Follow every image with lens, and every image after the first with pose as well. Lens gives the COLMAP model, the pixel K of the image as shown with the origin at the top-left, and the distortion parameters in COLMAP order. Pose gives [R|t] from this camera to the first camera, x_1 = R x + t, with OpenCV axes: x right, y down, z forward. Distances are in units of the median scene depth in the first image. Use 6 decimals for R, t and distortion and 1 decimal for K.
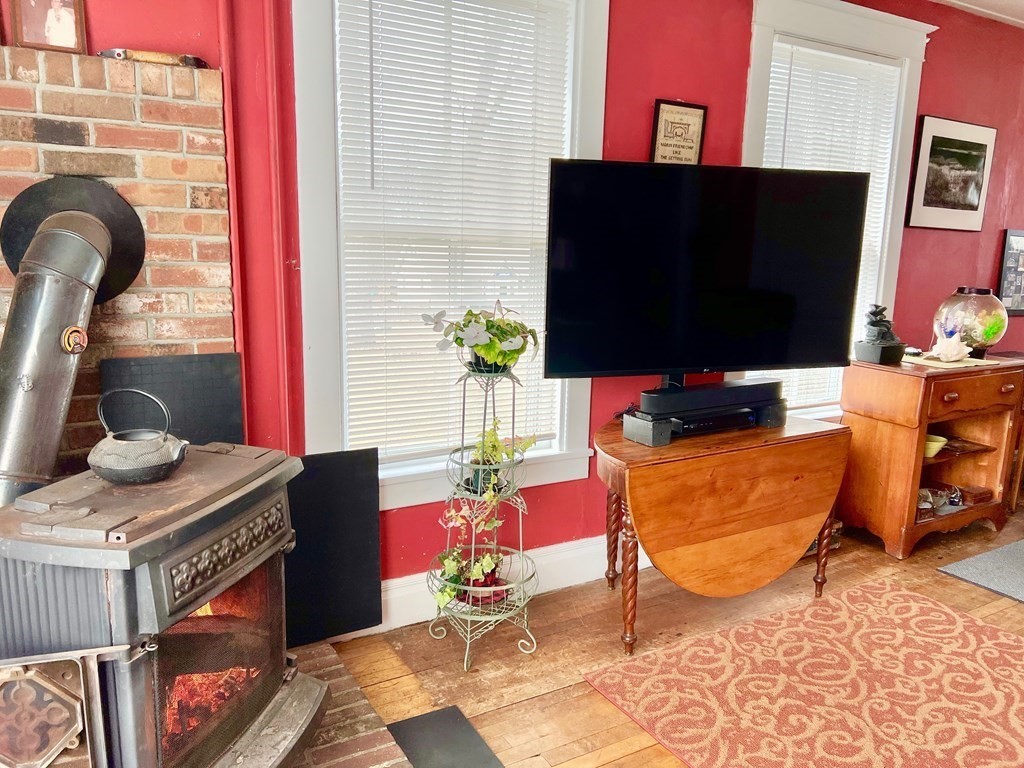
lens RADIAL K [[770.7, 0, 518.1], [0, 770.7, 385.9], [0, 0, 1]] dist [0.062308, -0.058980]
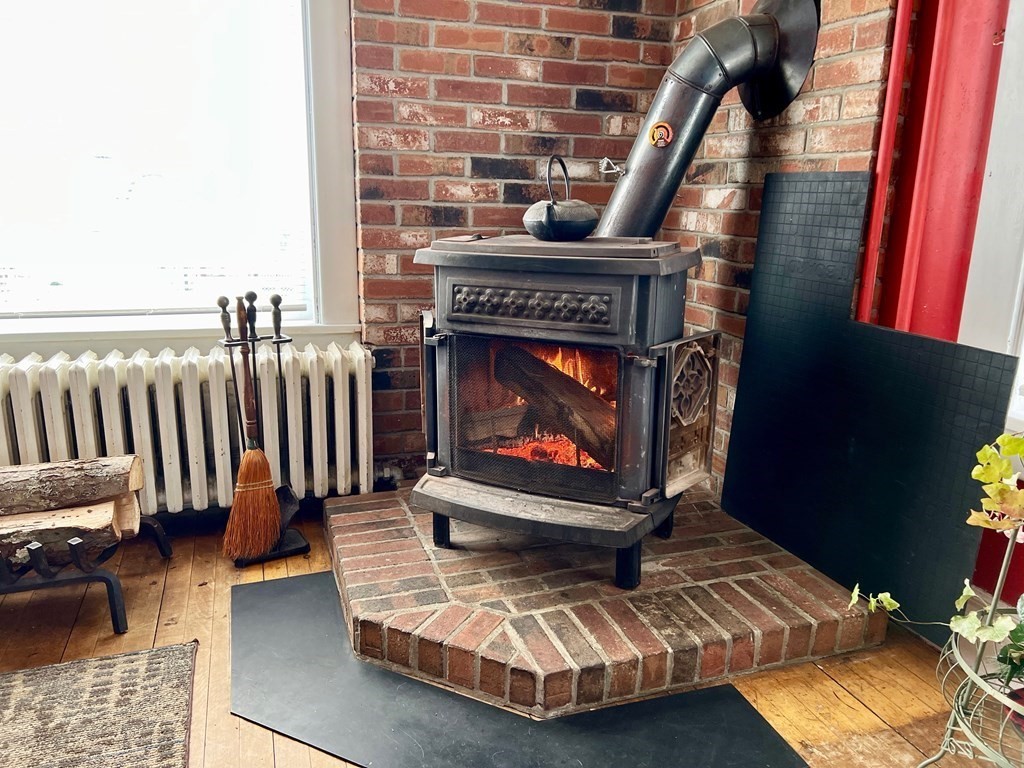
lens RADIAL K [[770.7, 0, 514.9], [0, 770.7, 380.8], [0, 0, 1]] dist [0.062308, -0.058980]
pose [[-0.196061, 0.209054, -0.958048, 0.378095], [-0.200301, 0.947873, 0.247825, 0.024924], [0.959916, 0.240487, -0.143967, 0.645855]]
